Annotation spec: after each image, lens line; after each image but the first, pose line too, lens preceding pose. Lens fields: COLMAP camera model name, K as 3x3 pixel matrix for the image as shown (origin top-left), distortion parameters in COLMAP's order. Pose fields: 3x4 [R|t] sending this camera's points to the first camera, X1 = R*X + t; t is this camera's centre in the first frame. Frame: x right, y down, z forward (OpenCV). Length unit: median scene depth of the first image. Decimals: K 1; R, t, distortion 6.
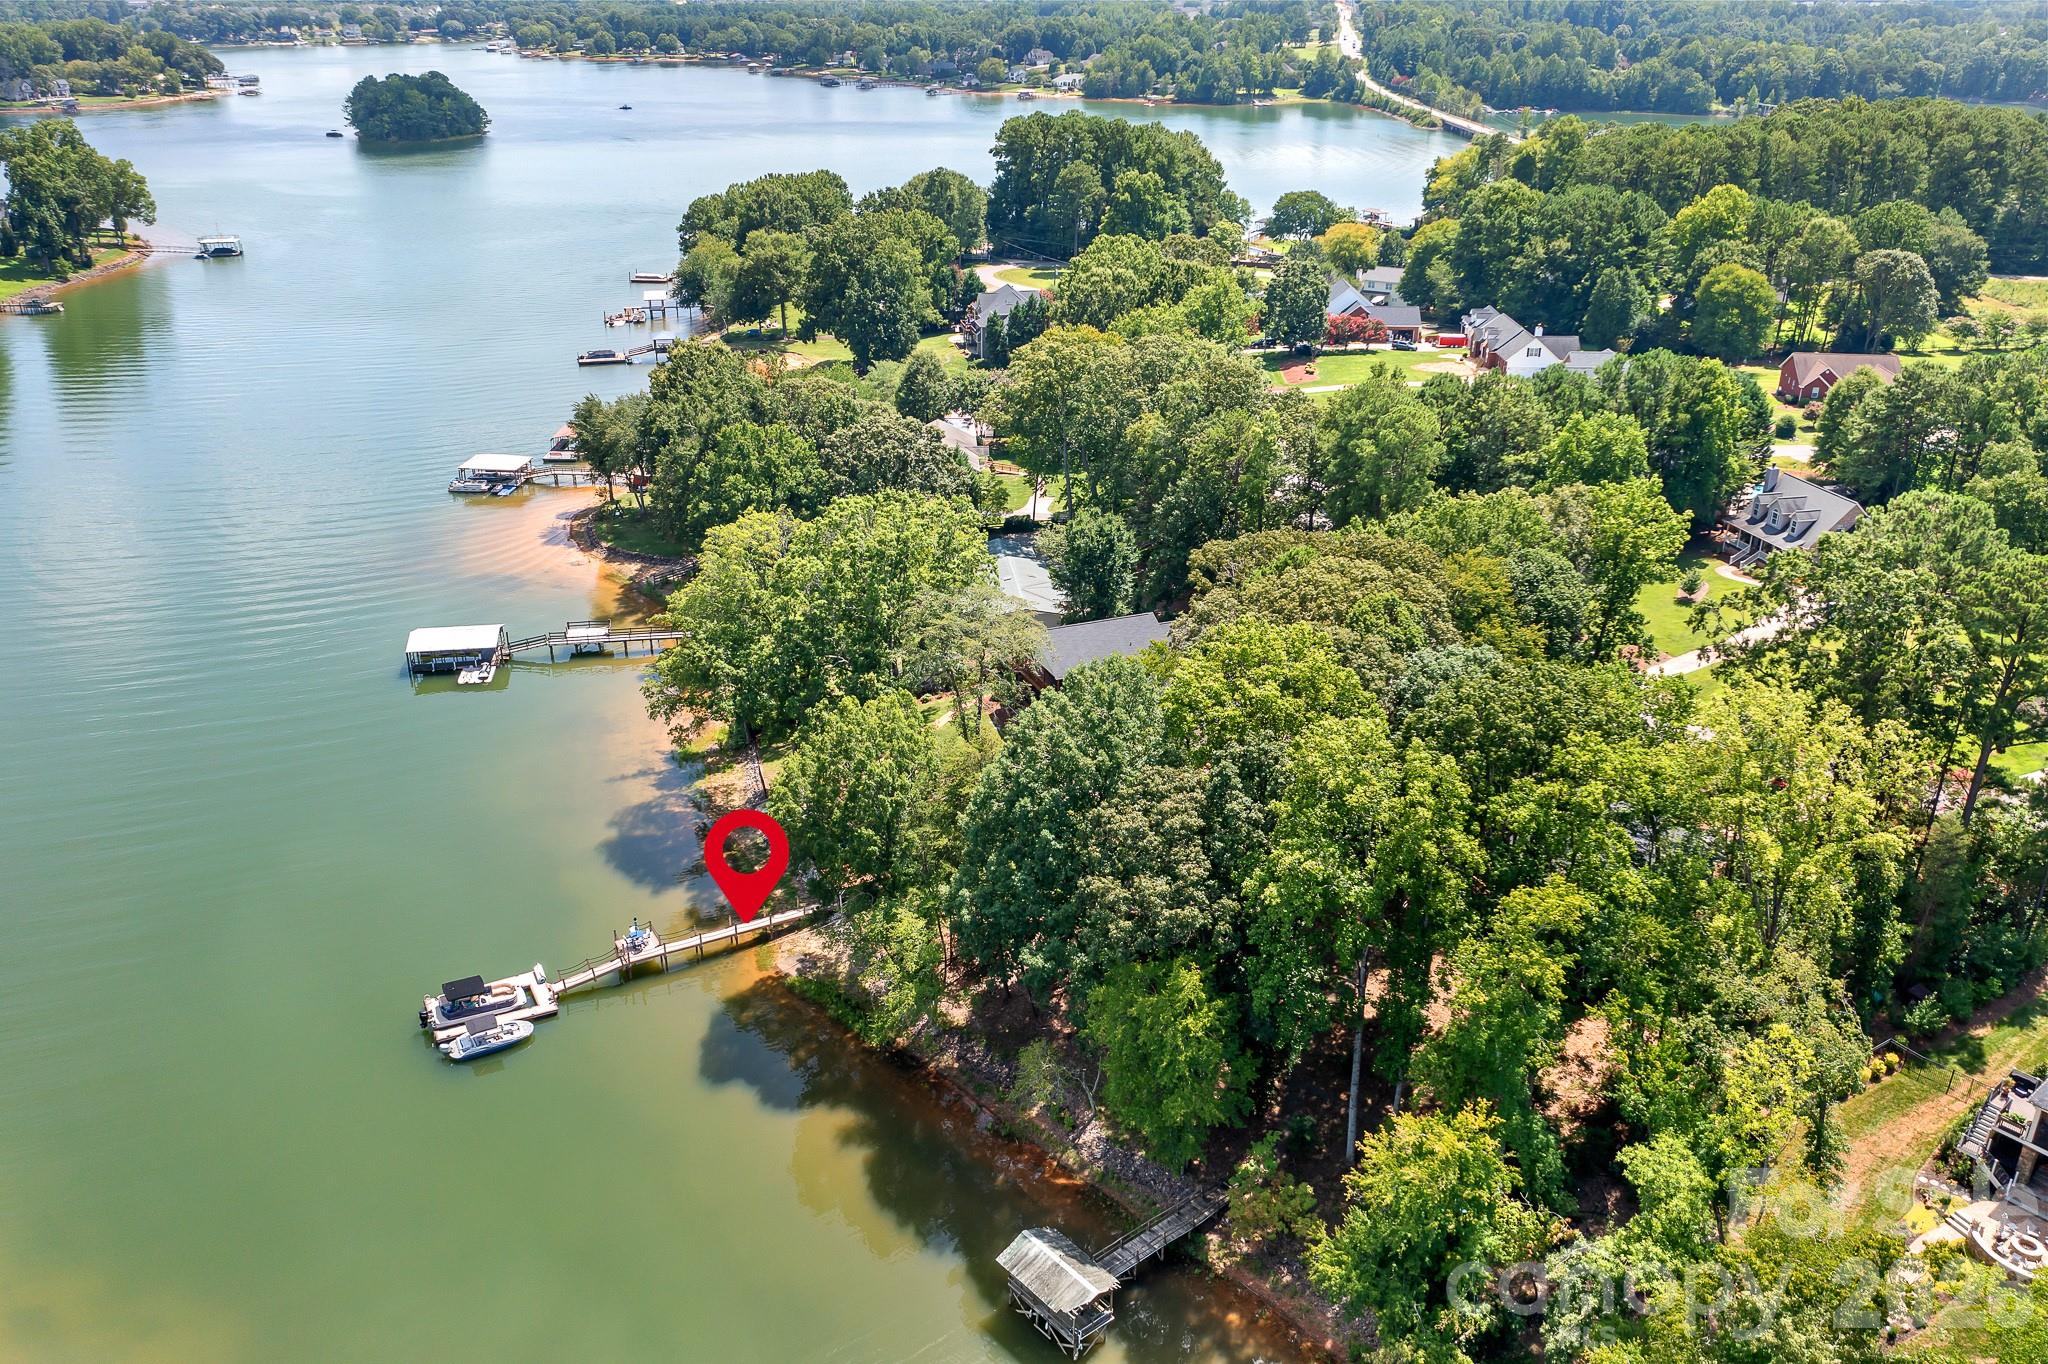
lens RADIAL K [[1623.0, 0, 1021.7], [0, 1623.0, 691.3], [0, 0, 1]] dist [-0.012176, 0.008543]
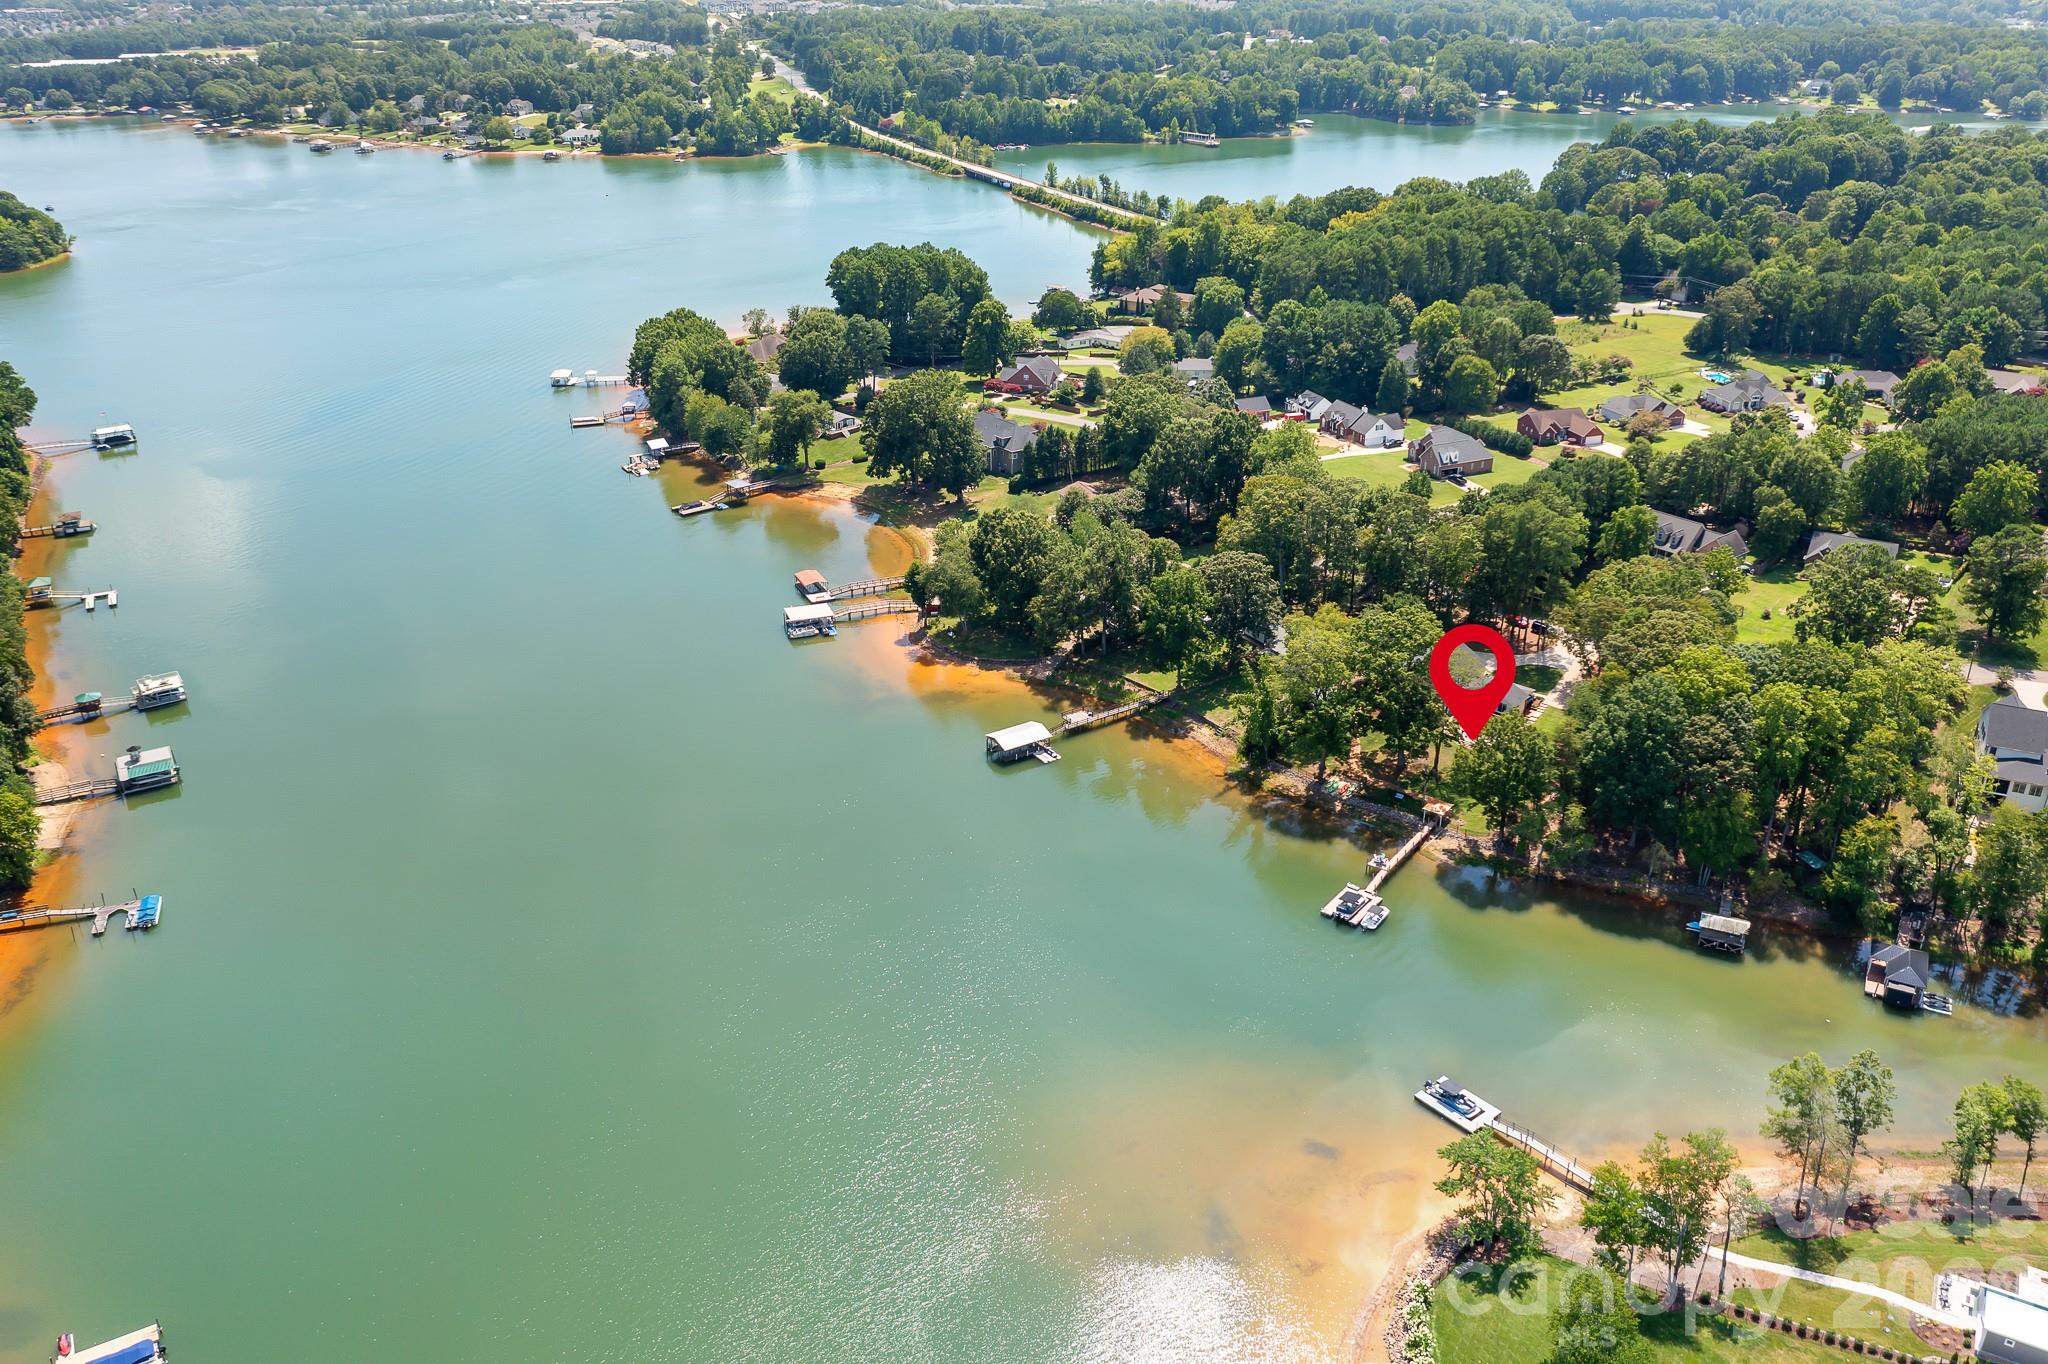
lens RADIAL K [[1623.0, 0, 1021.7], [0, 1623.0, 691.3], [0, 0, 1]] dist [-0.012176, 0.008543]
pose [[0.908509, -0.185746, 0.374312, -0.197010], [0.176962, 0.982505, 0.058040, -0.035206], [-0.378545, 0.013509, 0.925484, -0.096621]]
